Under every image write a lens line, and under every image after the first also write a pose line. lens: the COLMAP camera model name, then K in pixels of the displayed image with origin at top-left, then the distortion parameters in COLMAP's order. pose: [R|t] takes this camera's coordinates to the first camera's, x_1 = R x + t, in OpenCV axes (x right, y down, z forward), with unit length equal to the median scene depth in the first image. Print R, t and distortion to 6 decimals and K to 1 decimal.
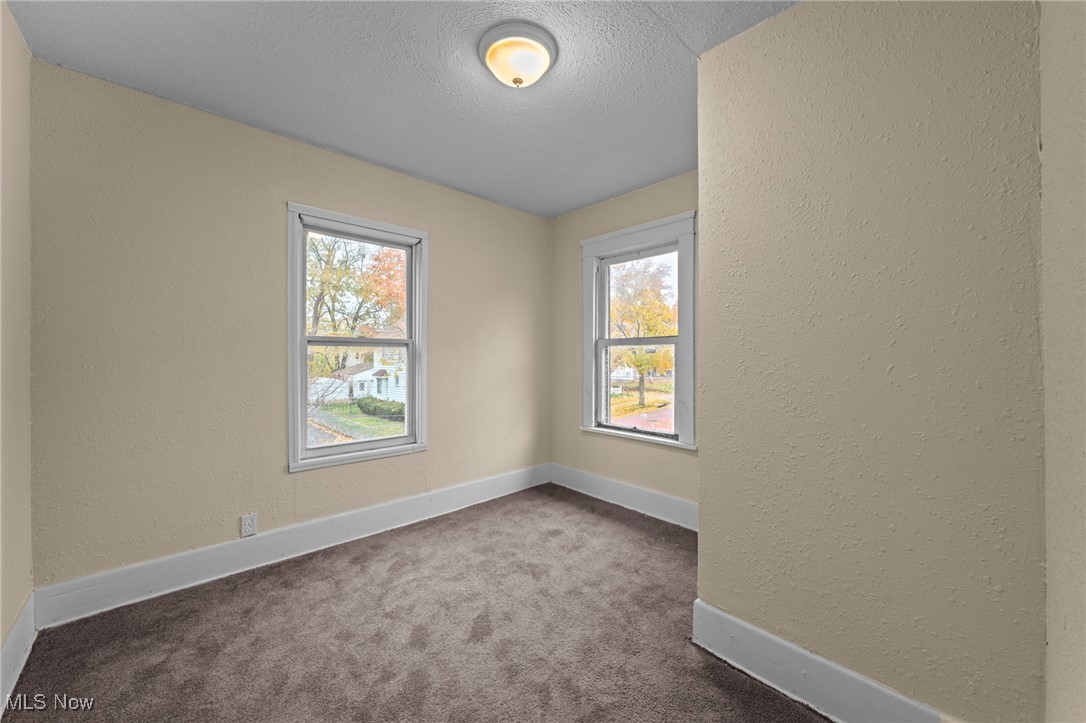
lens RADIAL K [[428.7, 0, 544.8], [0, 428.7, 357.9], [0, 0, 1]] dist [-0.000323, 0.000478]
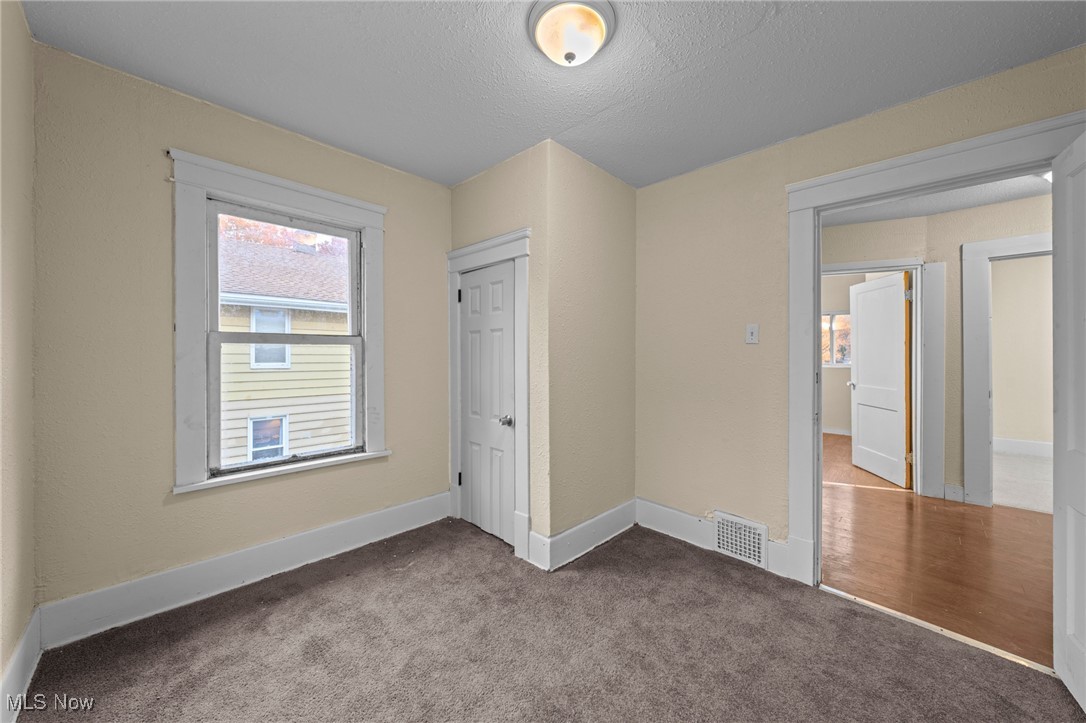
lens RADIAL K [[393.6, 0, 544.0], [0, 393.6, 354.7], [0, 0, 1]] dist [-0.001889, 0.000045]
pose [[-0.073700, 0.000127, 0.997280, -0.521806], [0.001881, 0.999998, 0.000012, -0.010807], [-0.997279, 0.001877, -0.073700, 0.656007]]
